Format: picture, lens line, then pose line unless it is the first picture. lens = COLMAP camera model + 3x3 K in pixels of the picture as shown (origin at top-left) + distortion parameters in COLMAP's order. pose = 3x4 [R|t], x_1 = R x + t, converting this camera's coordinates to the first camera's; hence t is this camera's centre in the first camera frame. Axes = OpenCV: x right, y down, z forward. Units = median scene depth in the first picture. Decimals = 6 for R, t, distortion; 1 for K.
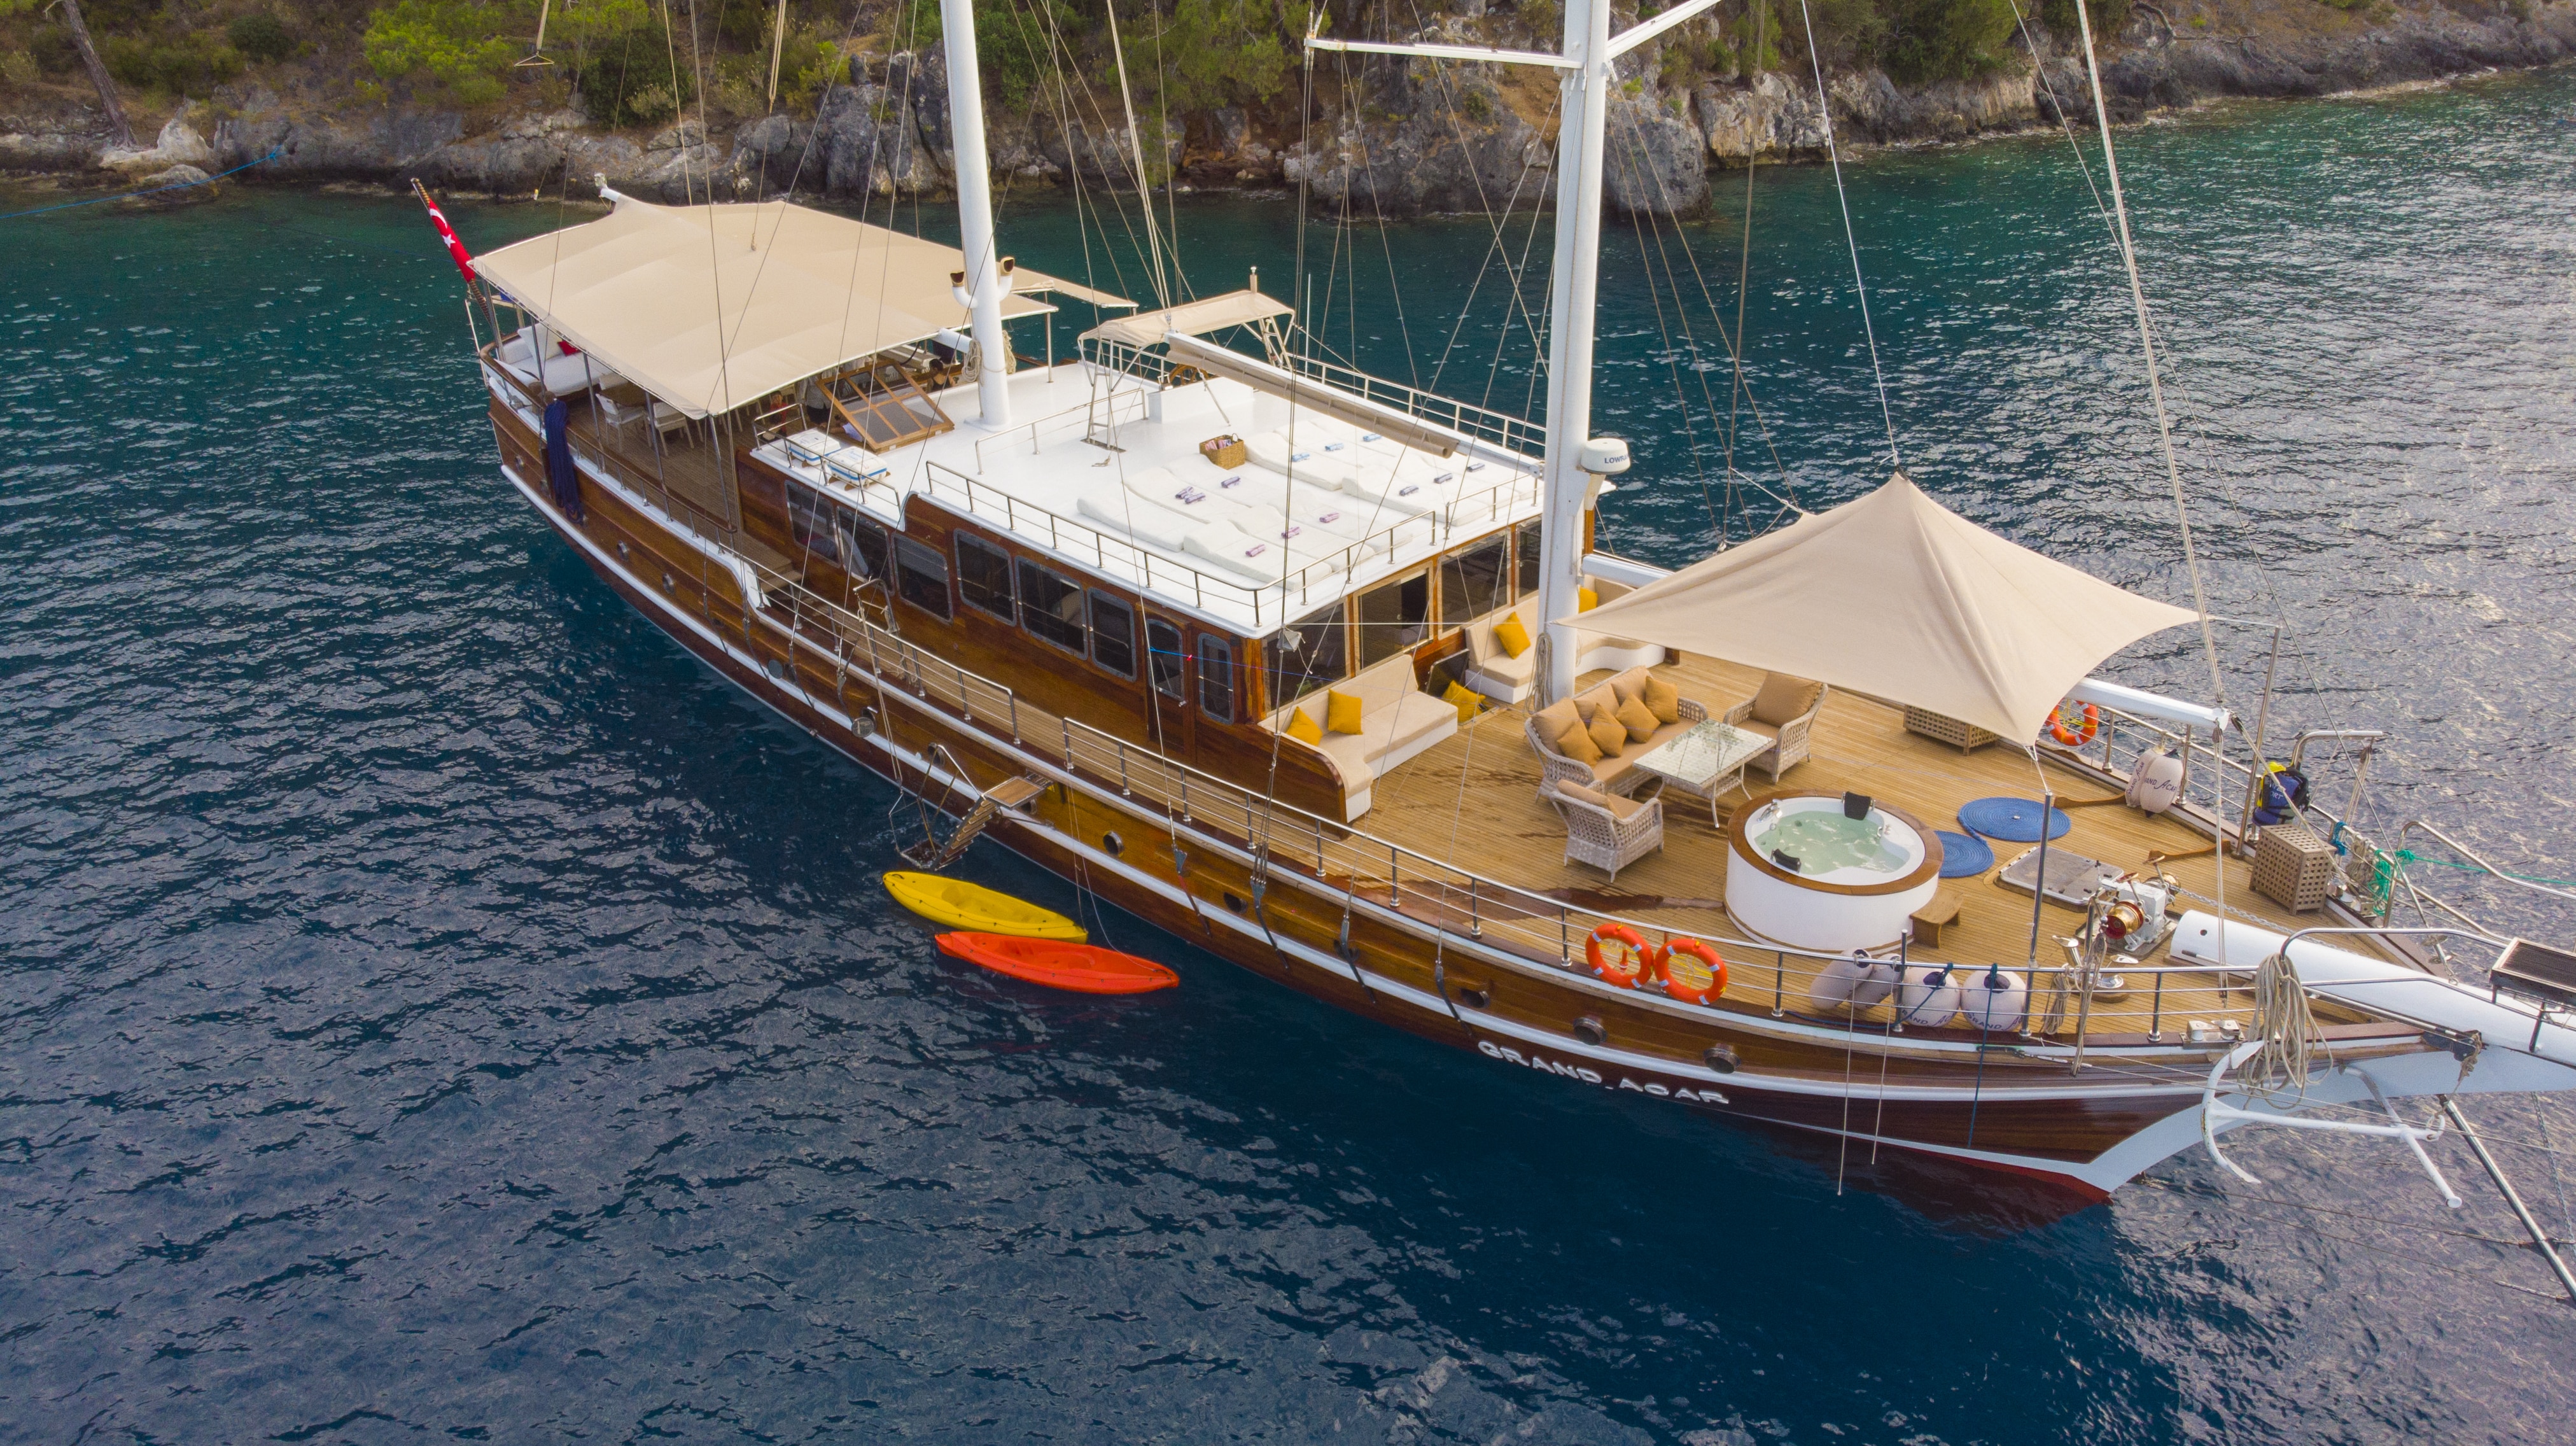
lens RADIAL K [[1907.7, 0, 1288.0], [0, 1907.7, 723.0], [0, 0, 1]] dist [0.055008, 0.005074]
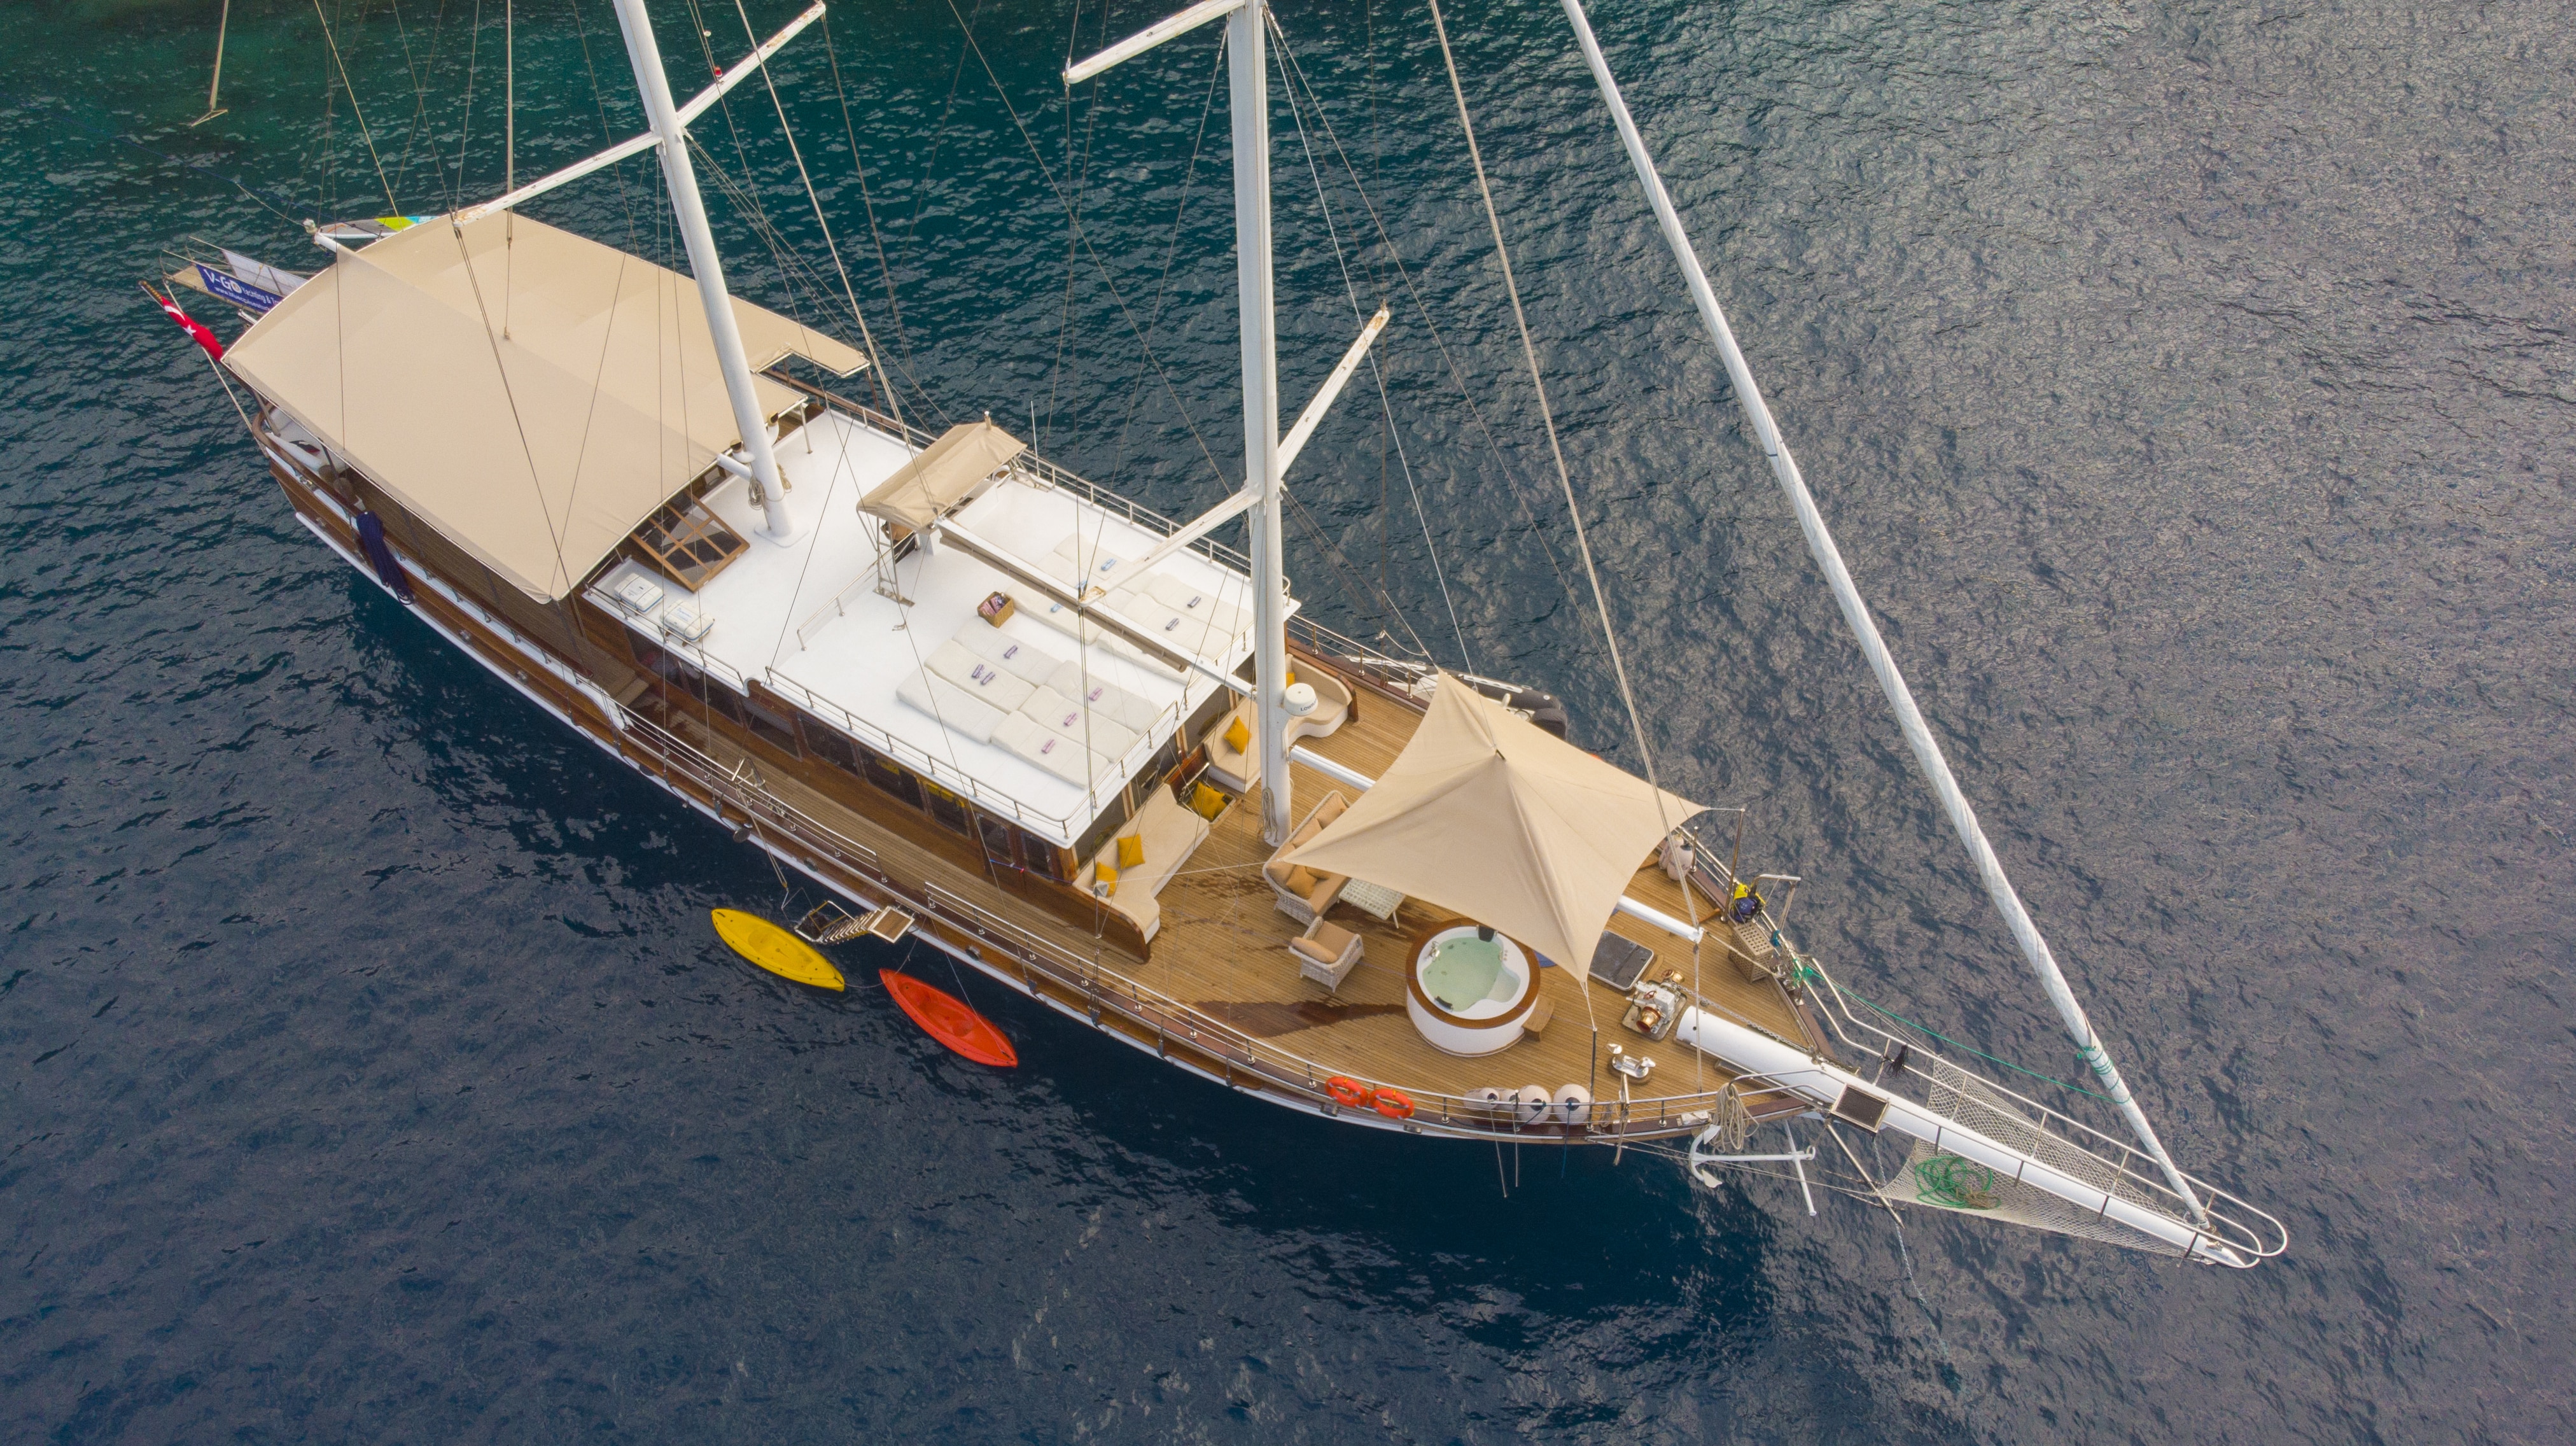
lens RADIAL K [[1907.7, 0, 1288.0], [0, 1907.7, 723.0], [0, 0, 1]] dist [0.055008, 0.005074]
pose [[0.978760, -0.152759, 0.136727, -0.031906], [0.092352, 0.923954, 0.371188, -0.570580], [-0.183031, -0.350677, 0.918436, -0.247707]]
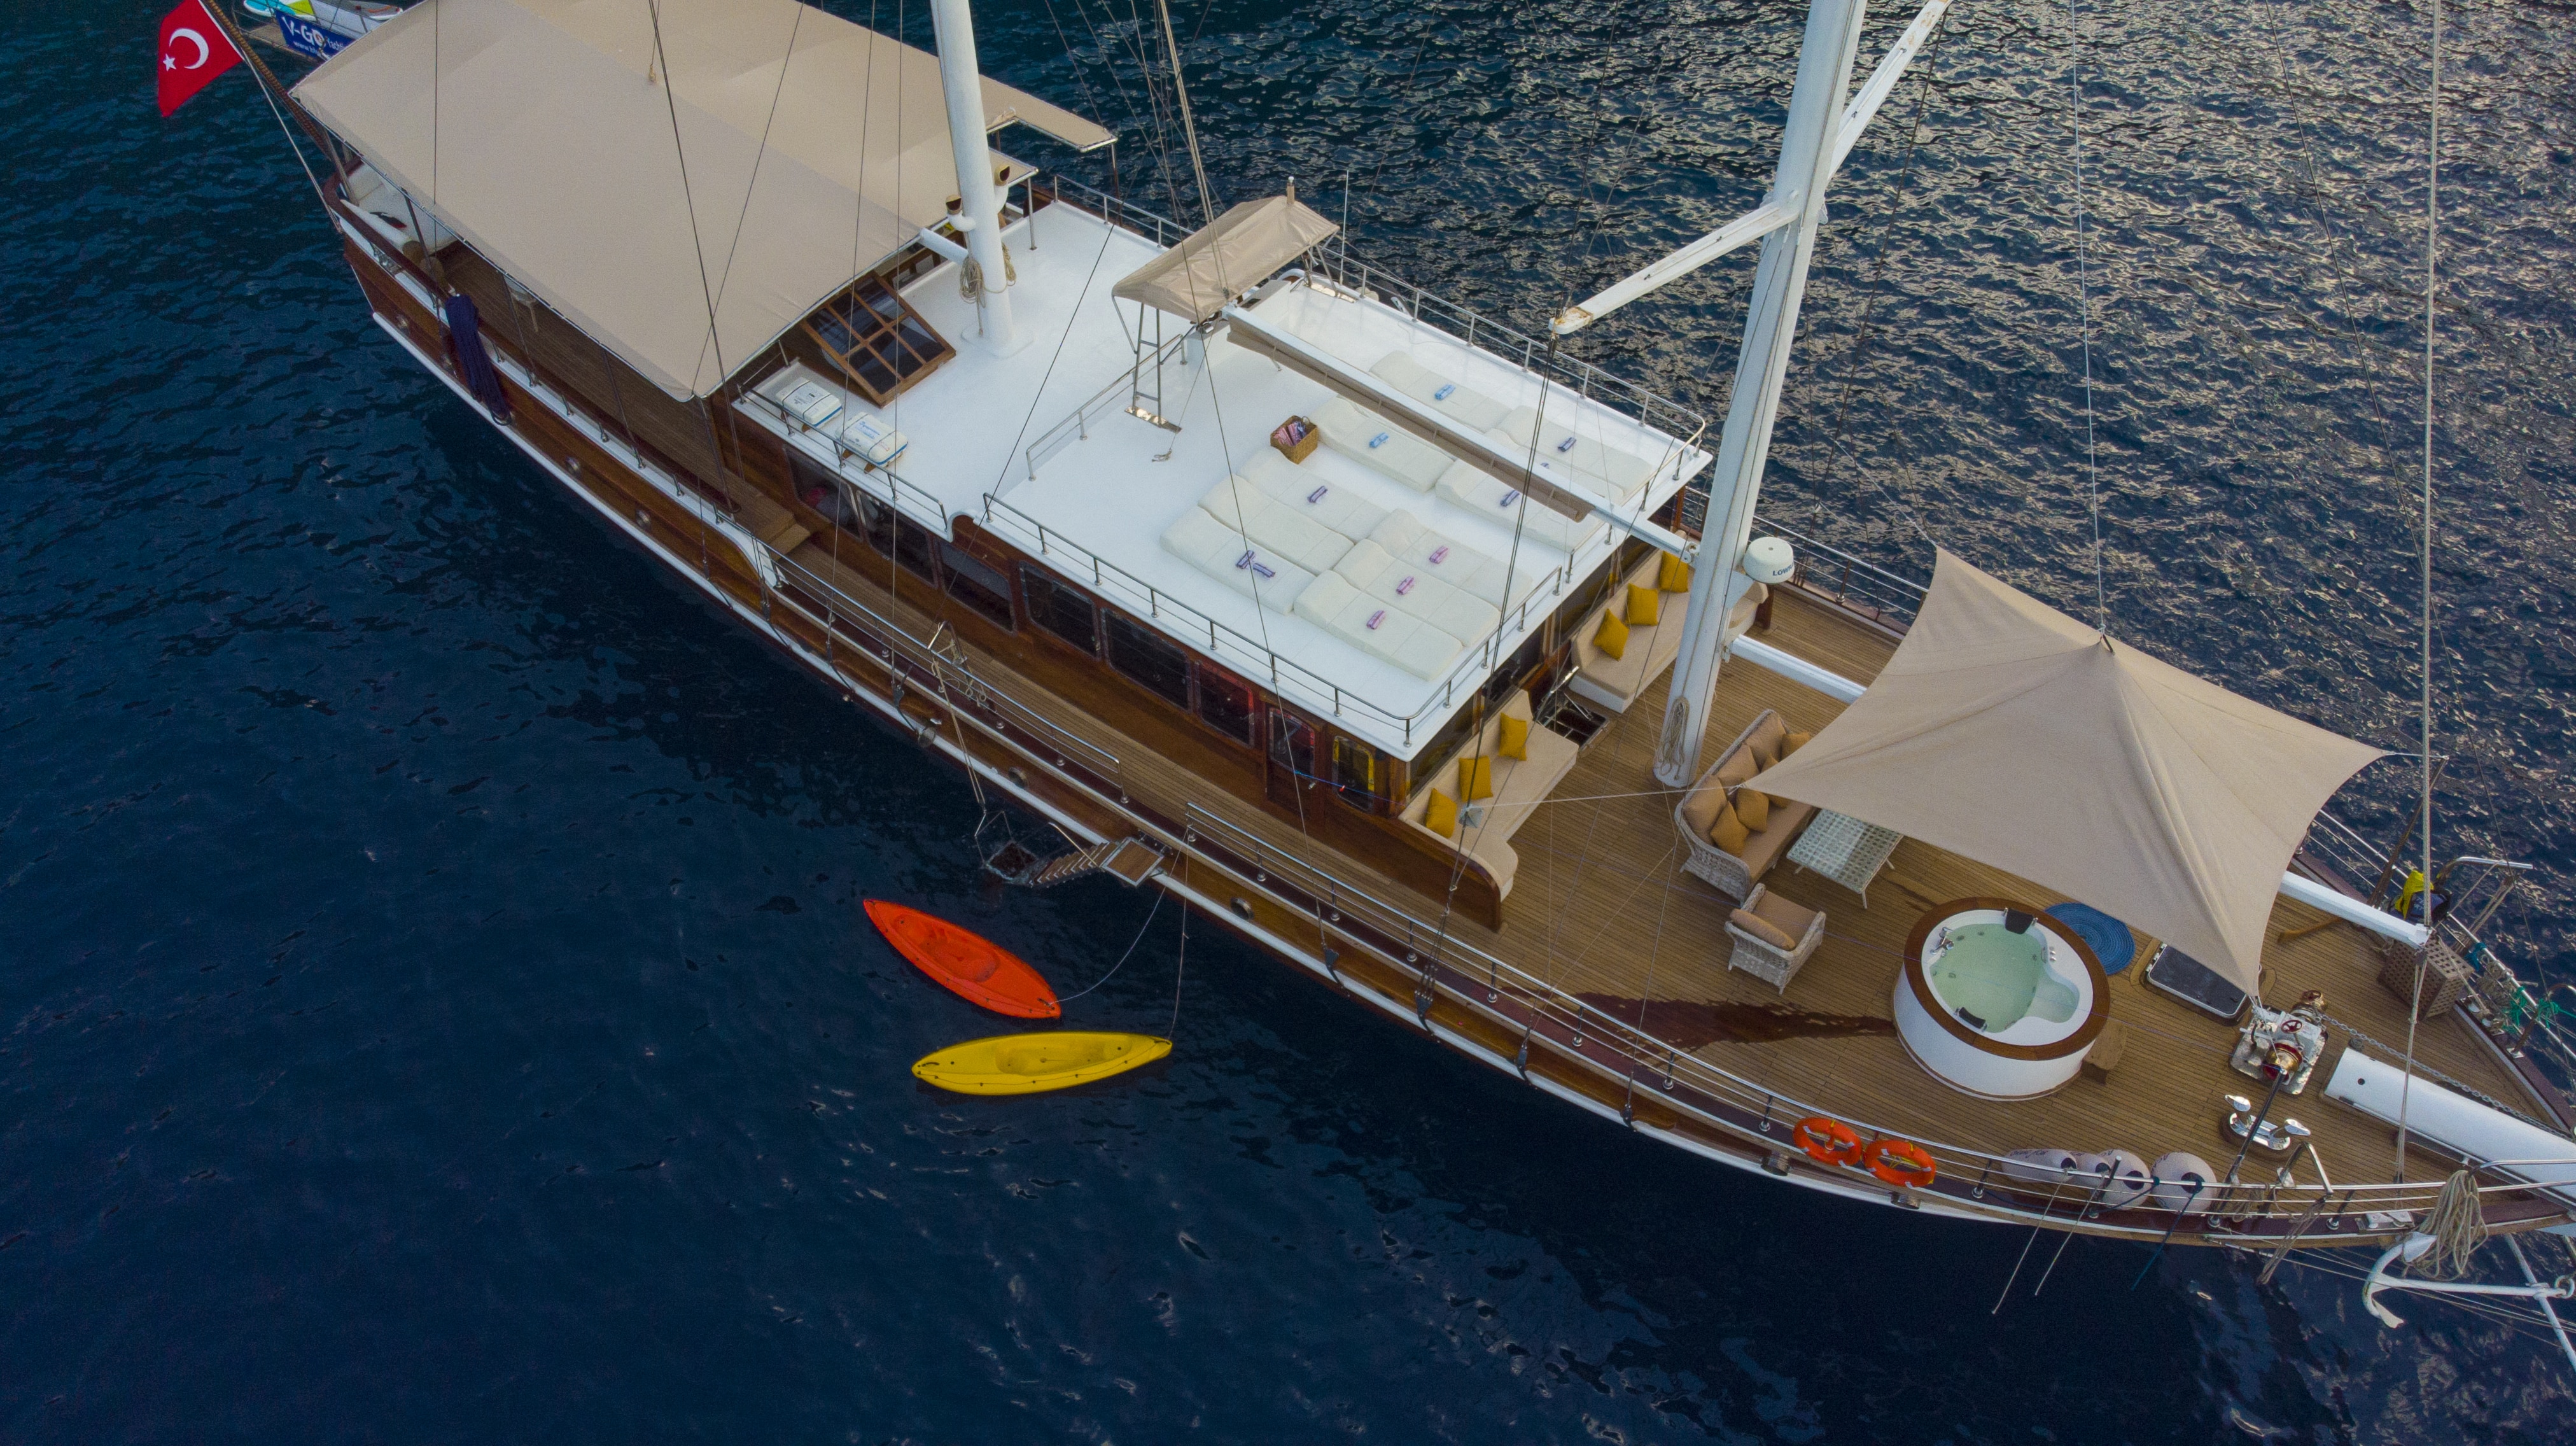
lens RADIAL K [[1907.7, 0, 1288.0], [0, 1907.7, 723.0], [0, 0, 1]] dist [0.055008, 0.005074]
pose [[0.990412, -0.093375, 0.101814, -0.156392], [0.052235, 0.935392, 0.349733, -0.365407], [-0.127892, -0.341062, 0.931300, 0.103807]]
